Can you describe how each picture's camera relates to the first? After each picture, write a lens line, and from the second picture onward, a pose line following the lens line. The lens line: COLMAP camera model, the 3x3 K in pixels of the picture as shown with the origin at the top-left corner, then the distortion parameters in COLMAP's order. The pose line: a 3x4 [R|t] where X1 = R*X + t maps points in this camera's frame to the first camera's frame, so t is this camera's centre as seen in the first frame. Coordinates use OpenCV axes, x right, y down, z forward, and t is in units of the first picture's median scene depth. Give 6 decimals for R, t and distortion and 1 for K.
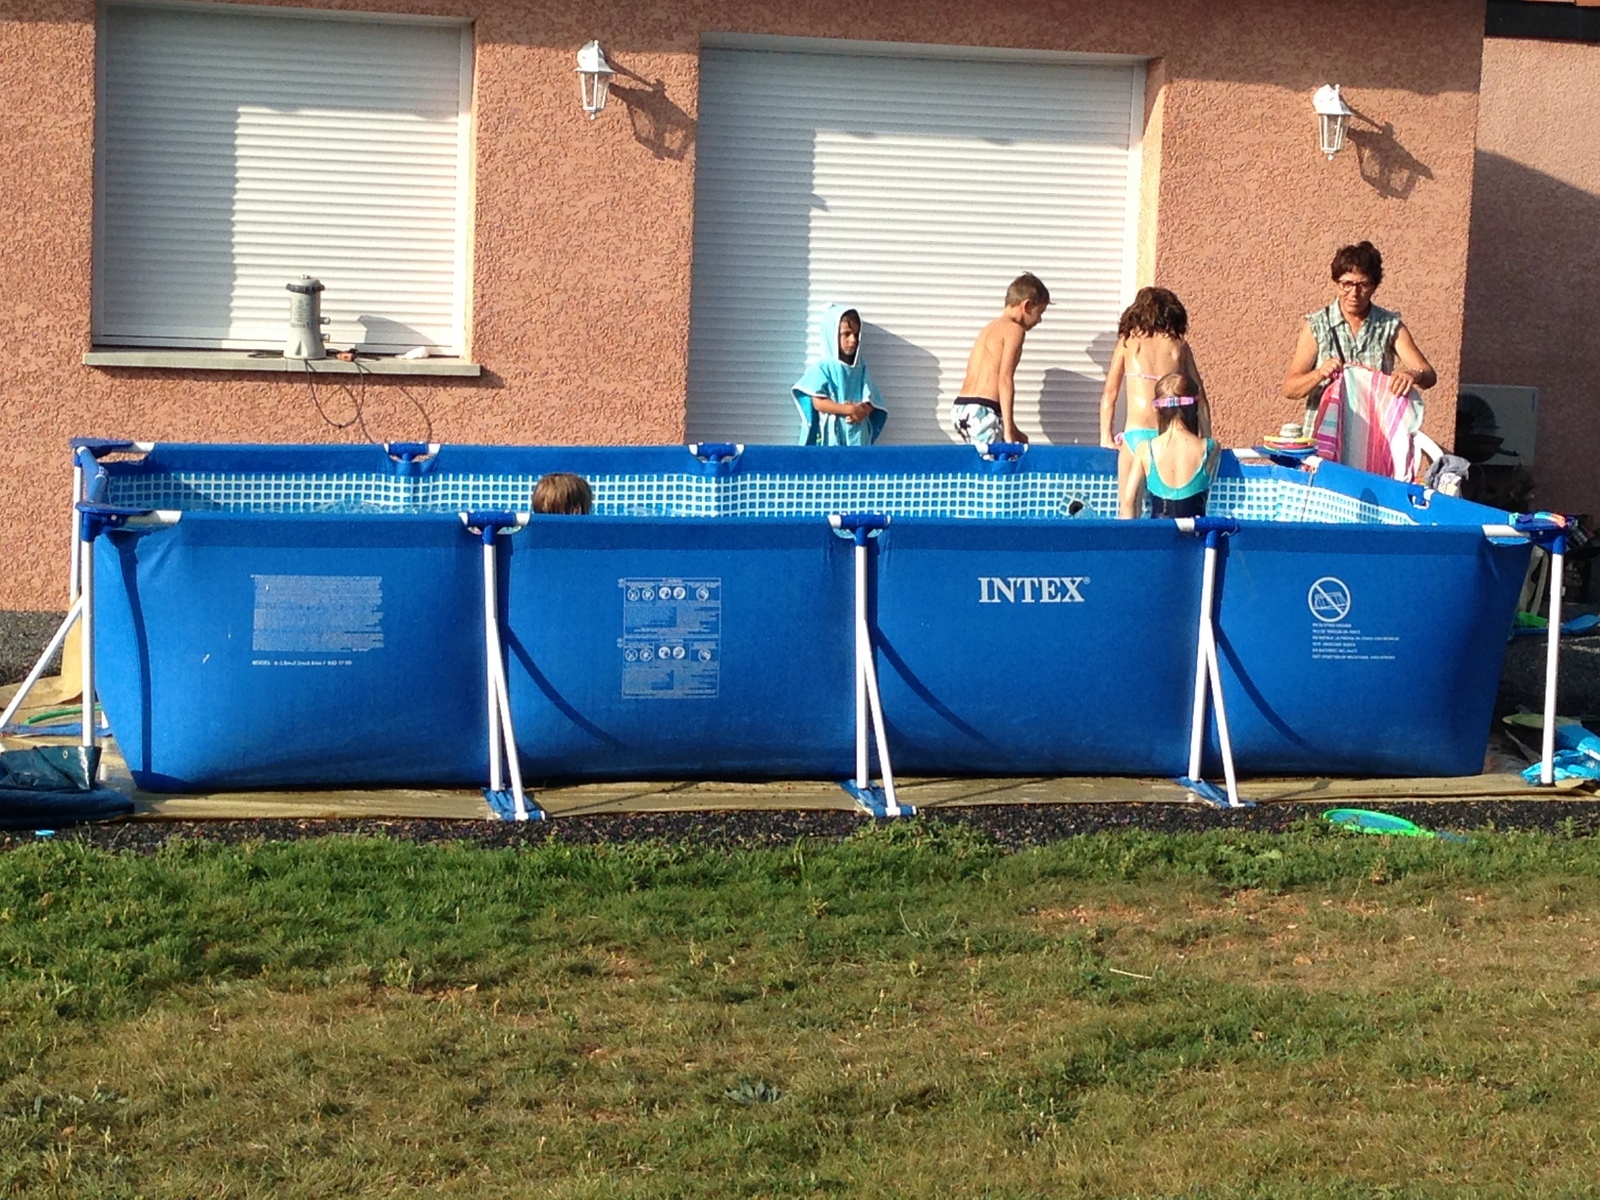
lens RADIAL K [[3280.6, 0, 800.0], [0, 3280.6, 600.0], [0, 0, 1]] dist [0.083247, 0.163249]
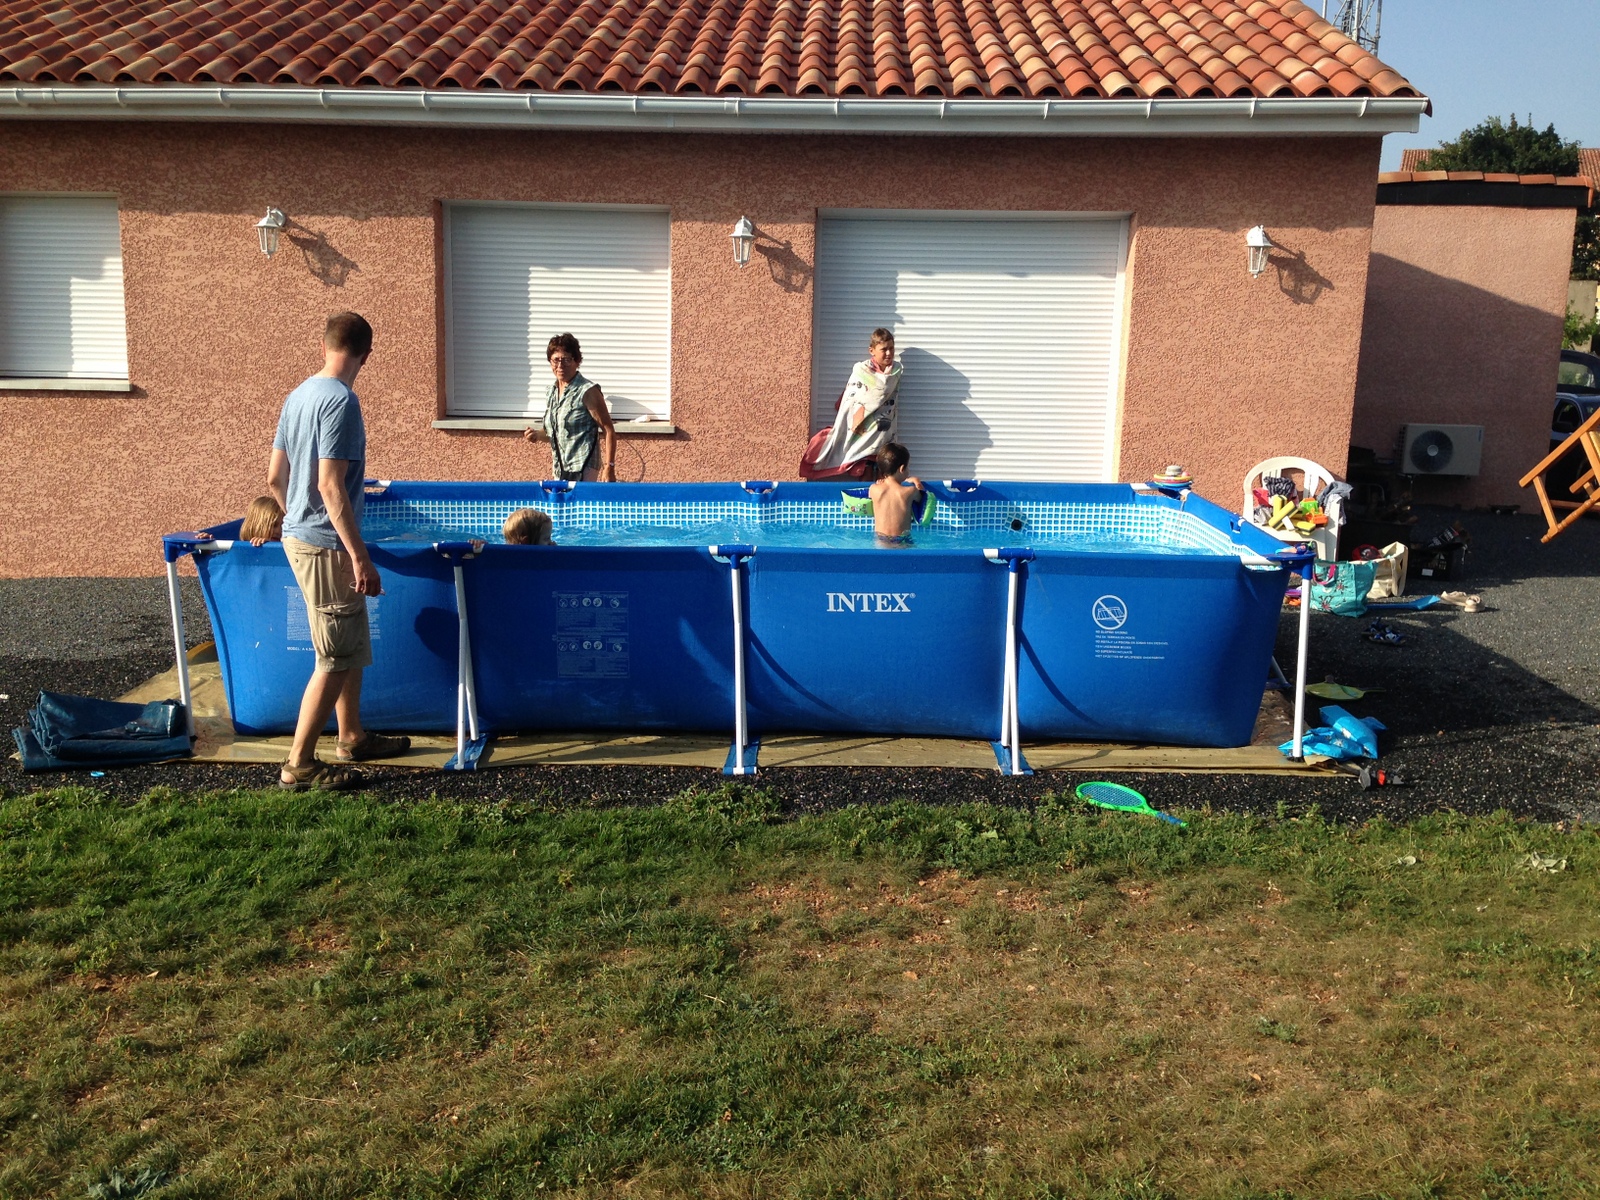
lens RADIAL K [[1484.0, 0, 800.0], [0, 1484.0, 600.0], [0, 0, 1]] dist [0.097513, -0.004378]
pose [[0.964341, 0.024378, -0.263536, 0.159416], [-0.009628, 0.998321, 0.057120, -0.030055], [0.264486, -0.052545, 0.962957, 0.325463]]
